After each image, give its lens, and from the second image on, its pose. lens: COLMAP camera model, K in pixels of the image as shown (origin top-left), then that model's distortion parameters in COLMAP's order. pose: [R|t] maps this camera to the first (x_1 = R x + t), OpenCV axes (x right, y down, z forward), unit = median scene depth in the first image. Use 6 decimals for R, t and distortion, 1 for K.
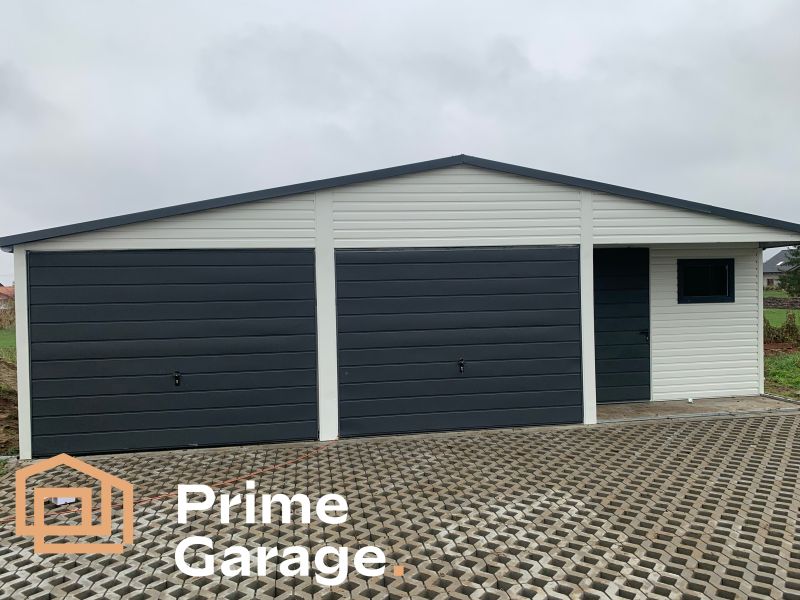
lens RADIAL K [[574.2, 0, 378.7], [0, 574.2, 298.5], [0, 0, 1]] dist [-0.001777, 0.000897]
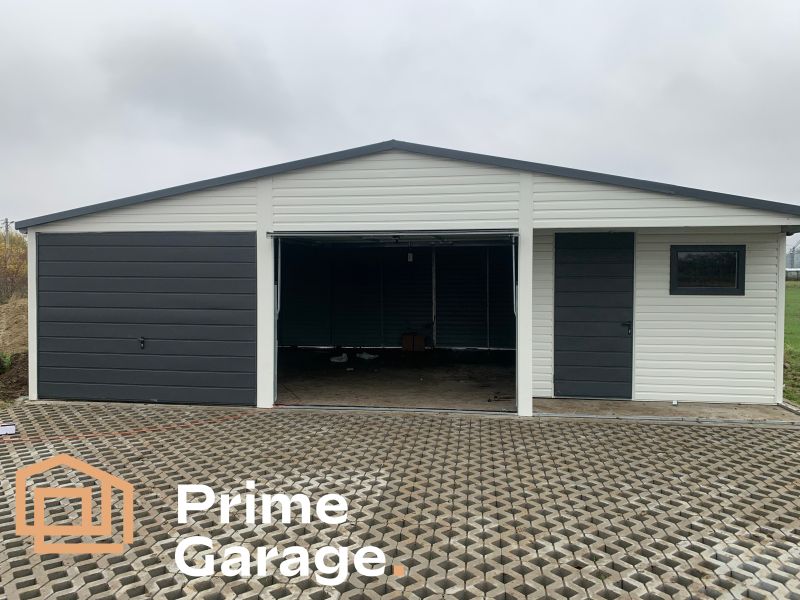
lens RADIAL K [[572.0, 0, 399.2], [0, 572.0, 291.0], [0, 0, 1]] dist [-0.000681, 0.000006]
pose [[0.960323, 0.033118, -0.276918, 0.428813], [-0.028111, 0.999362, 0.022033, -0.005730], [0.277471, -0.013374, 0.960641, 0.026469]]
